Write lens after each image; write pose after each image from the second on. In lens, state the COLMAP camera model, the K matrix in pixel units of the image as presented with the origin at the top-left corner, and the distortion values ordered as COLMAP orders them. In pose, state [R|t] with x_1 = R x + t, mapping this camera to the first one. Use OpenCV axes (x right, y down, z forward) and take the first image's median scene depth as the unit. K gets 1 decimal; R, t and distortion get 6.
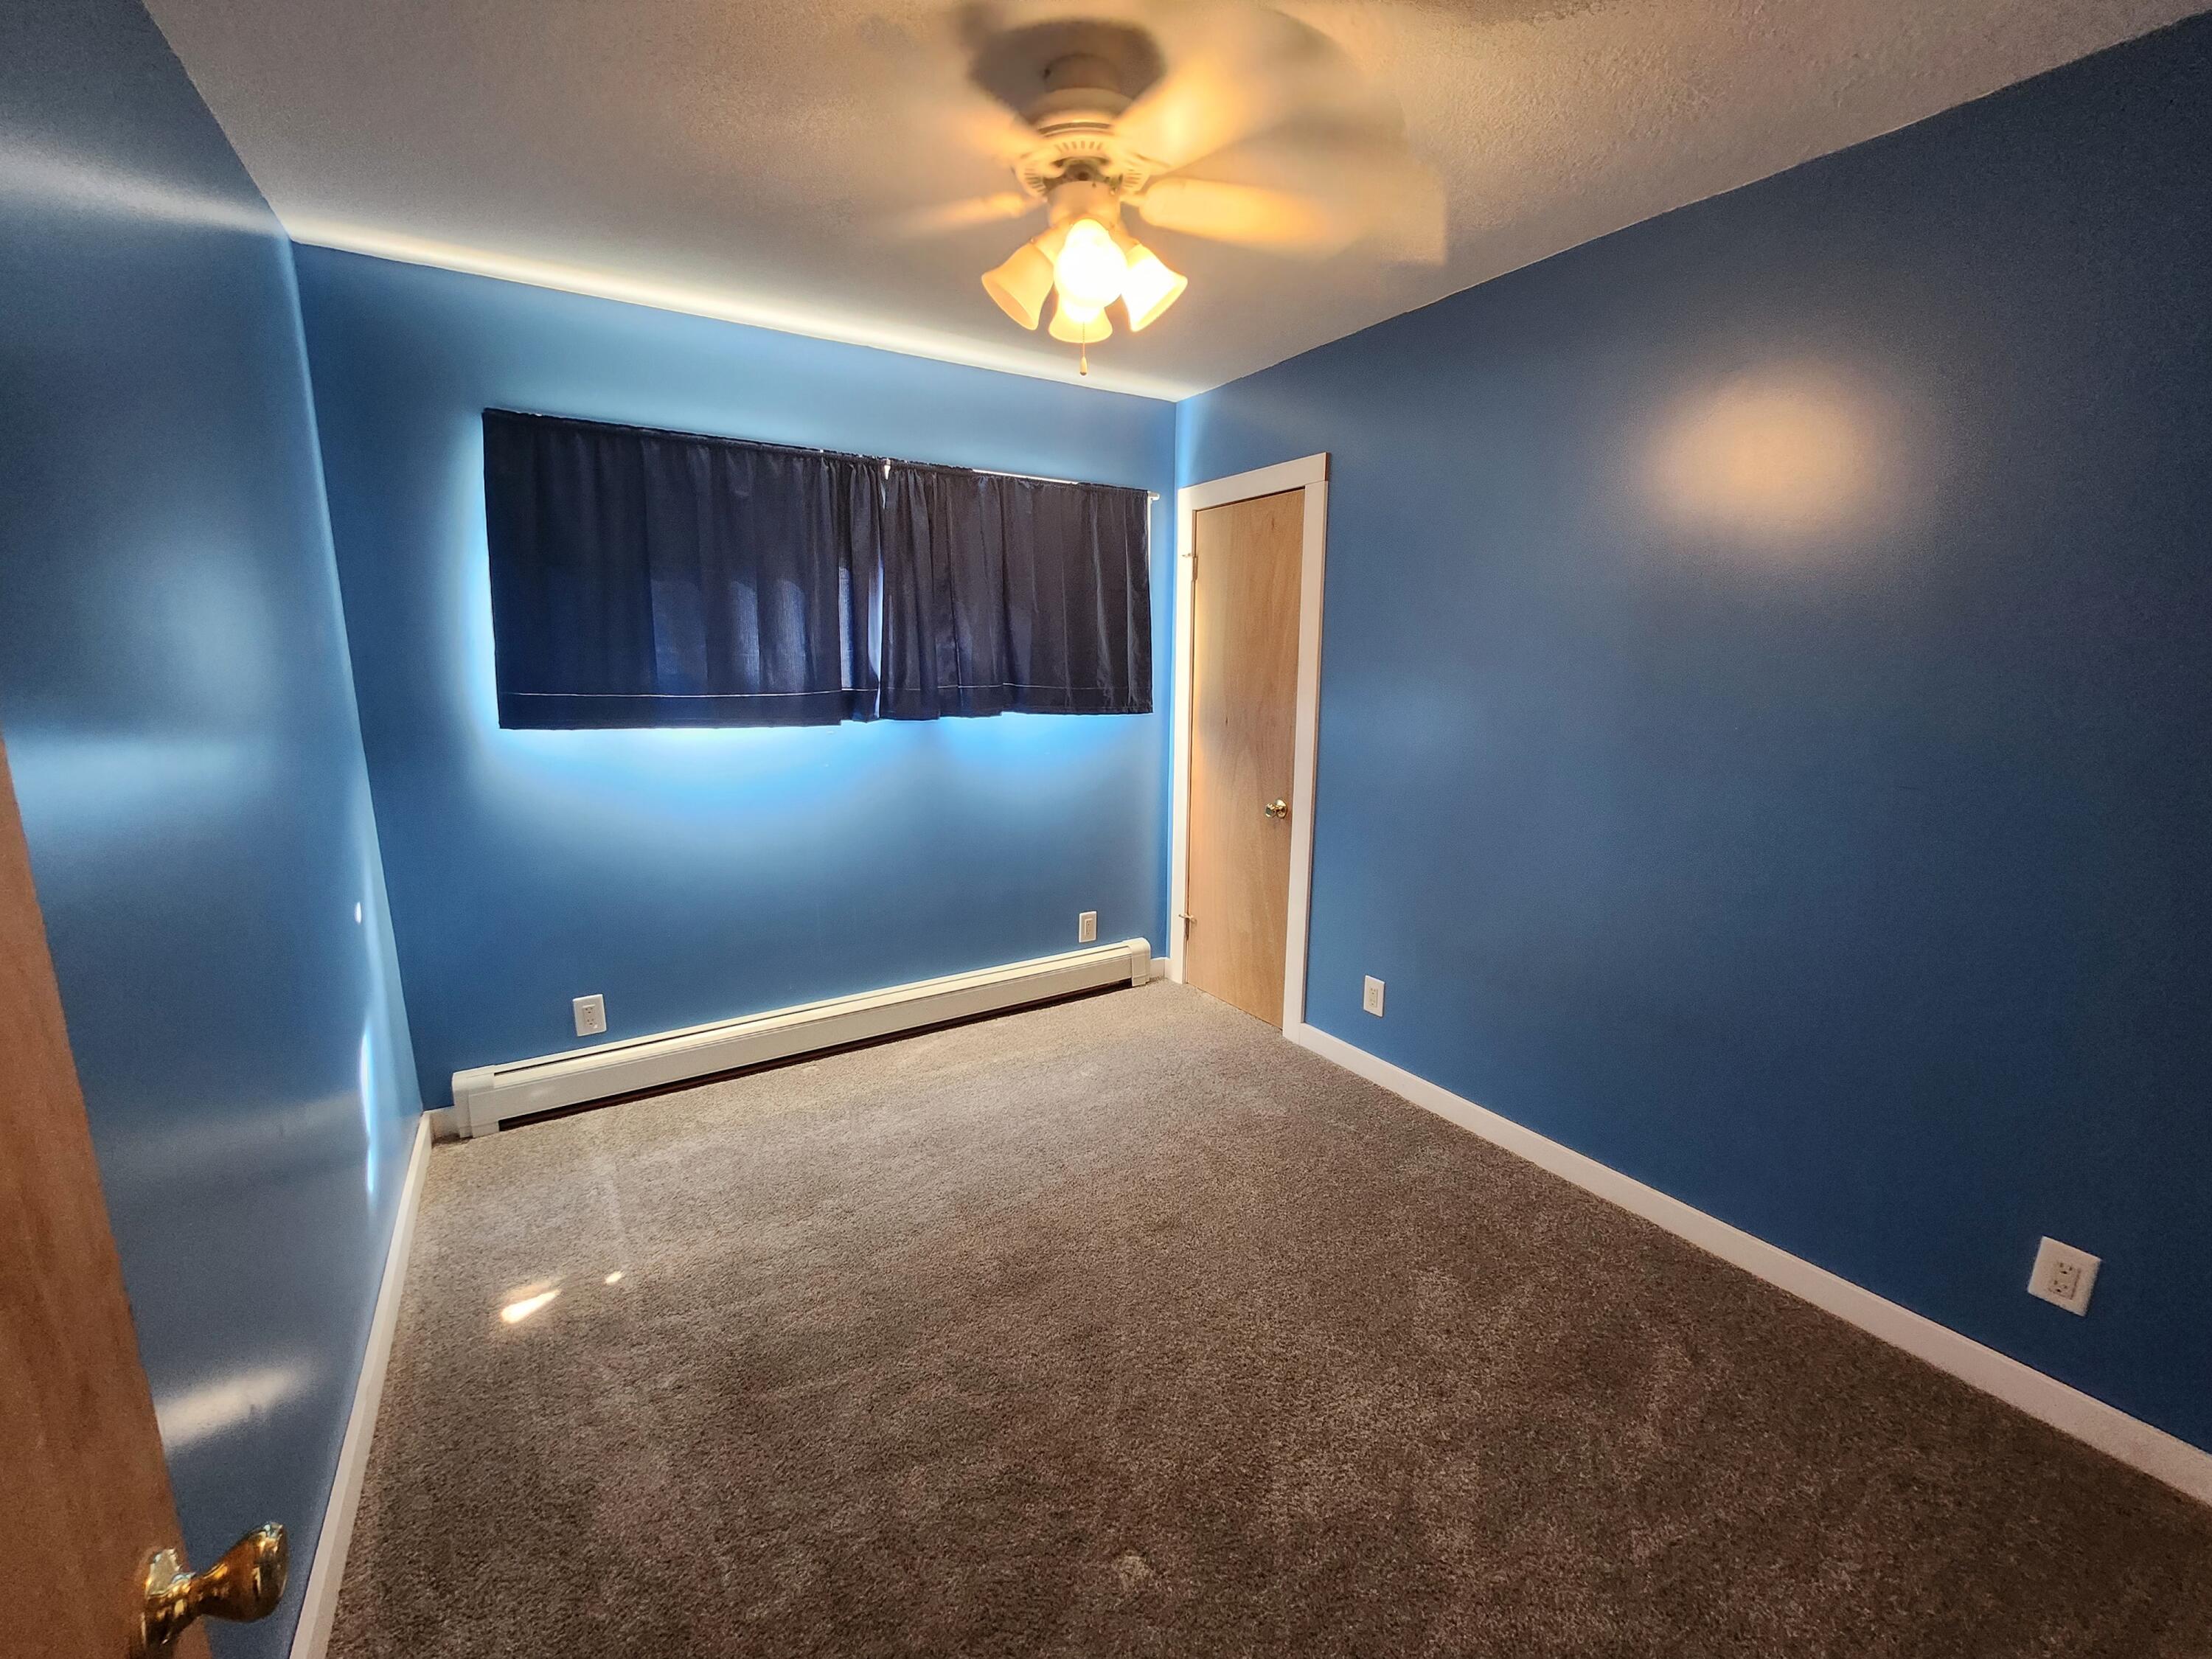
lens RADIAL K [[872.4, 0, 1105.0], [0, 872.4, 818.6], [0, 0, 1]] dist [-0.025290, 0.000044]
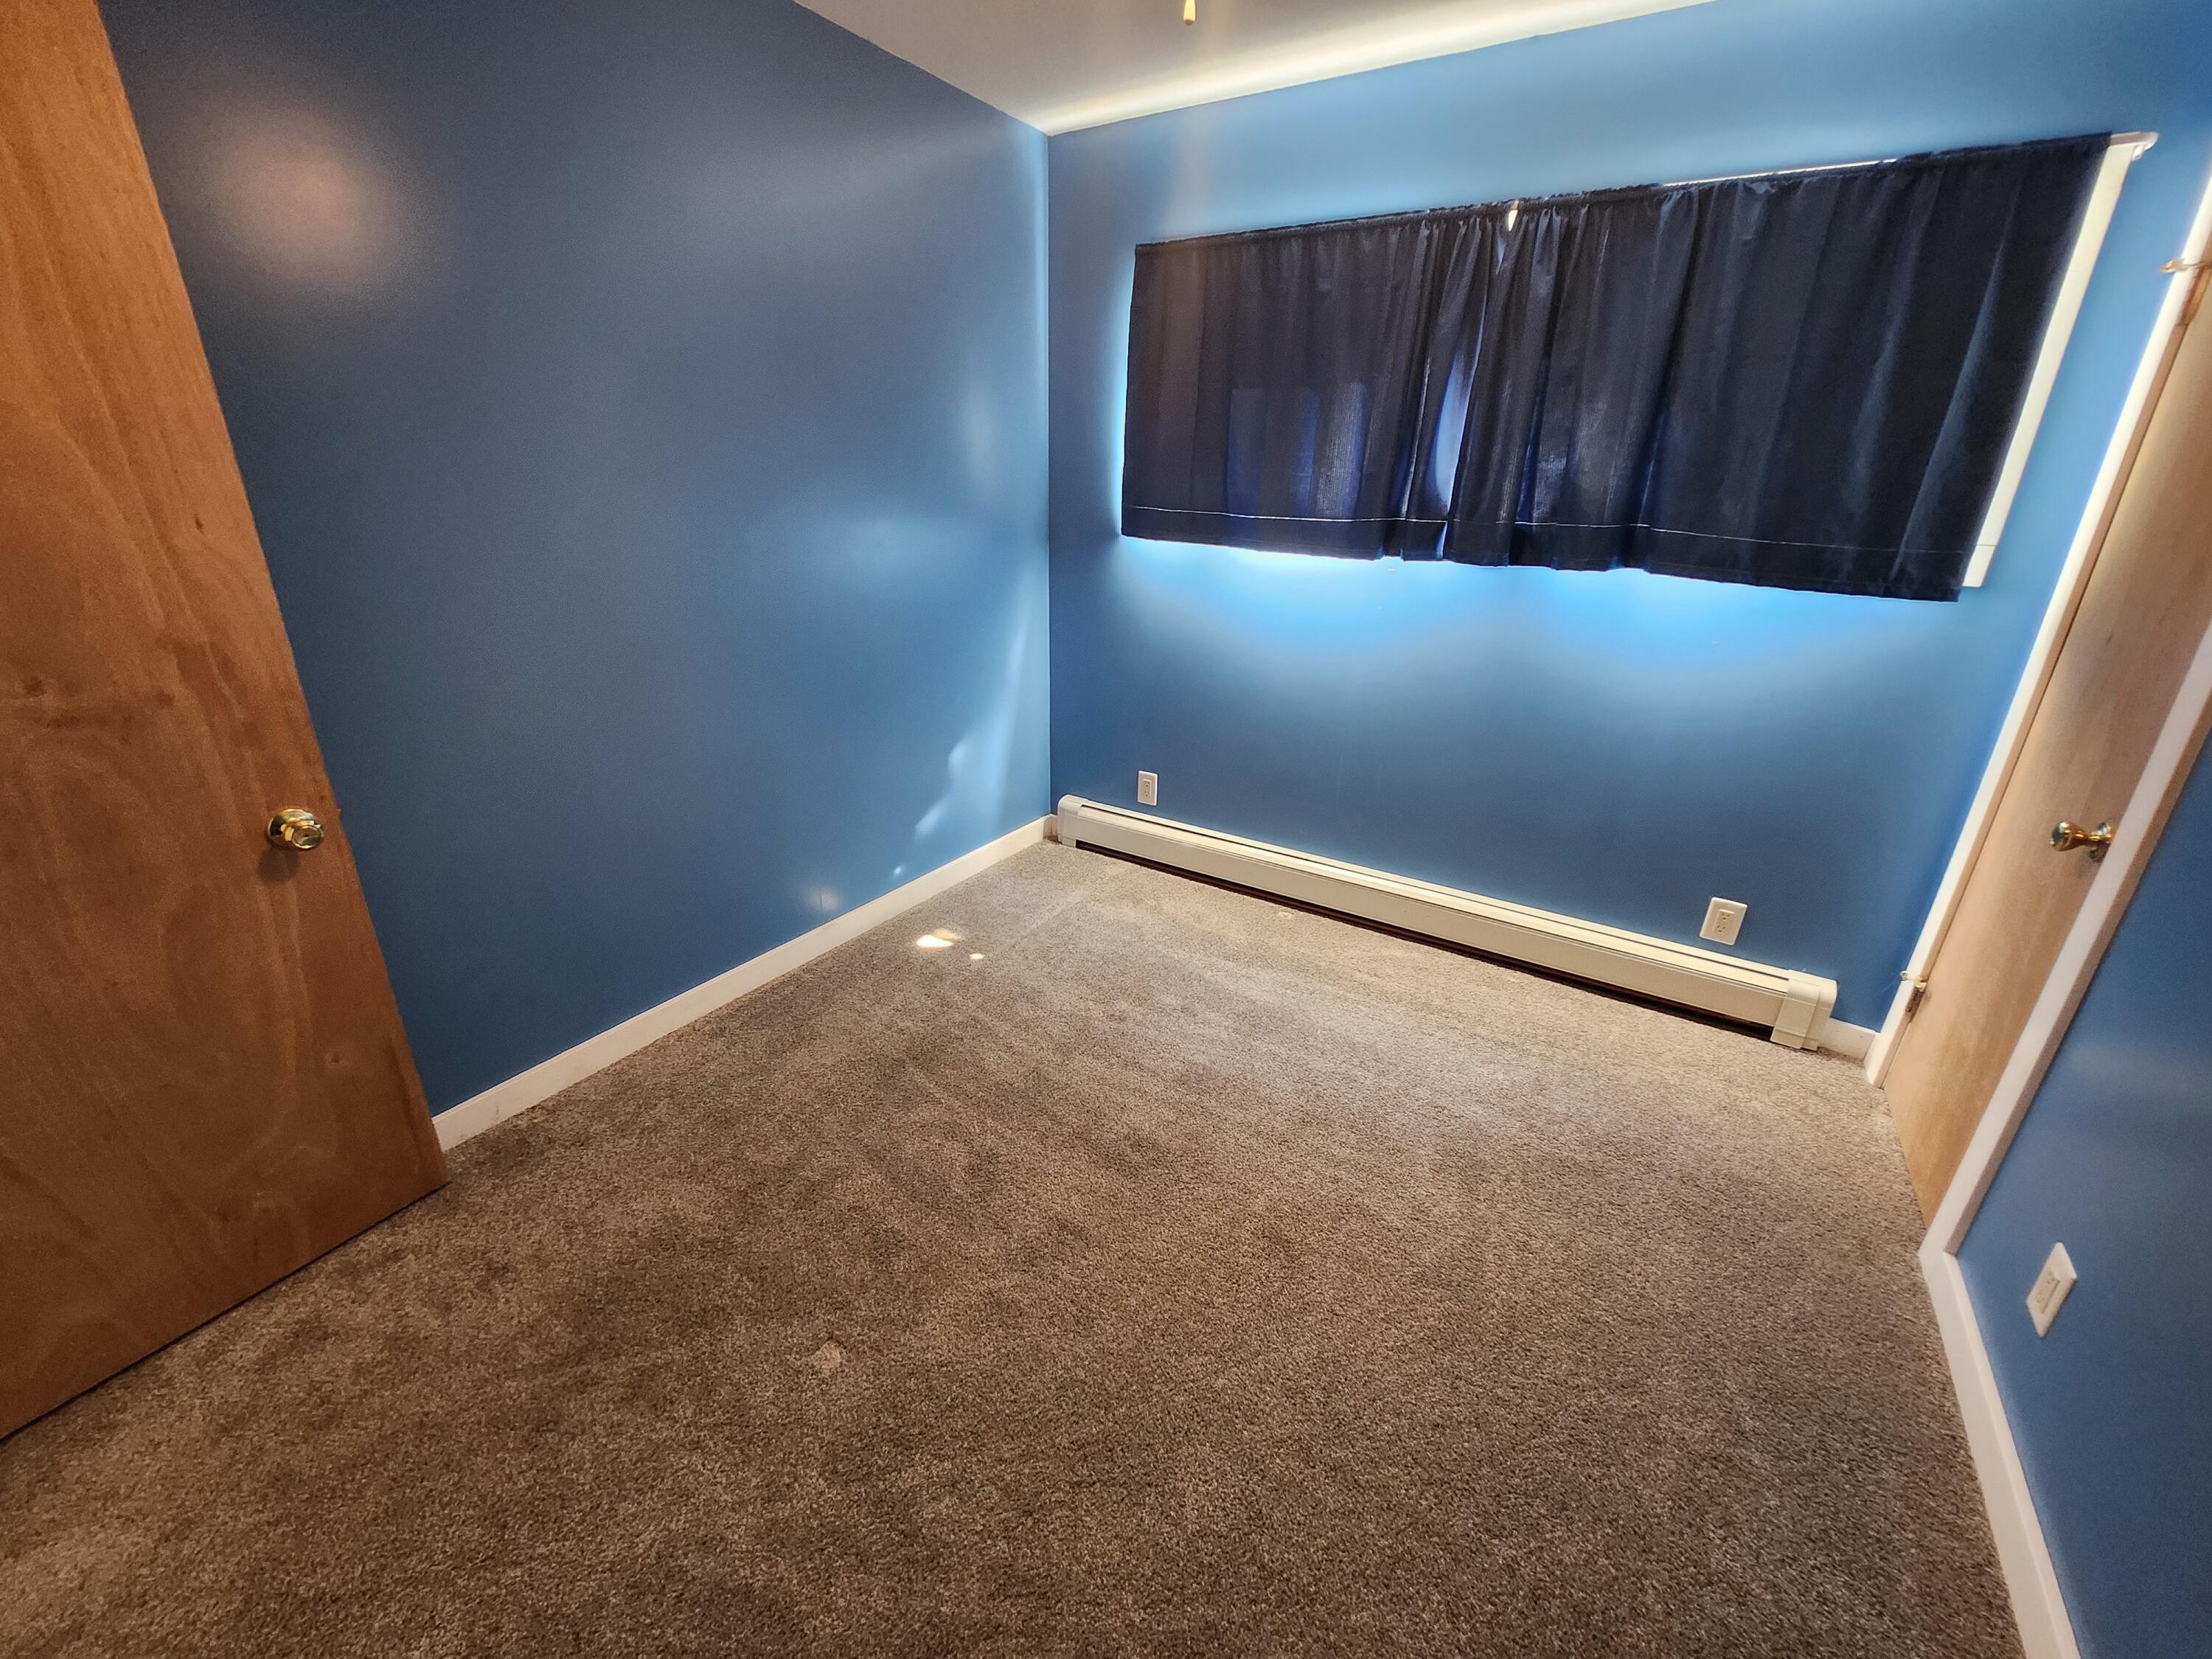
lens RADIAL K [[876.3, 0, 1106.0], [0, 876.3, 829.5], [0, 0, 1]] dist [-0.027981, -0.000326]
pose [[0.414763, 0.337804, -0.844902, 0.423482], [-0.183752, 0.940501, 0.285821, -0.056059], [0.891183, 0.036704, 0.452157, 0.391735]]
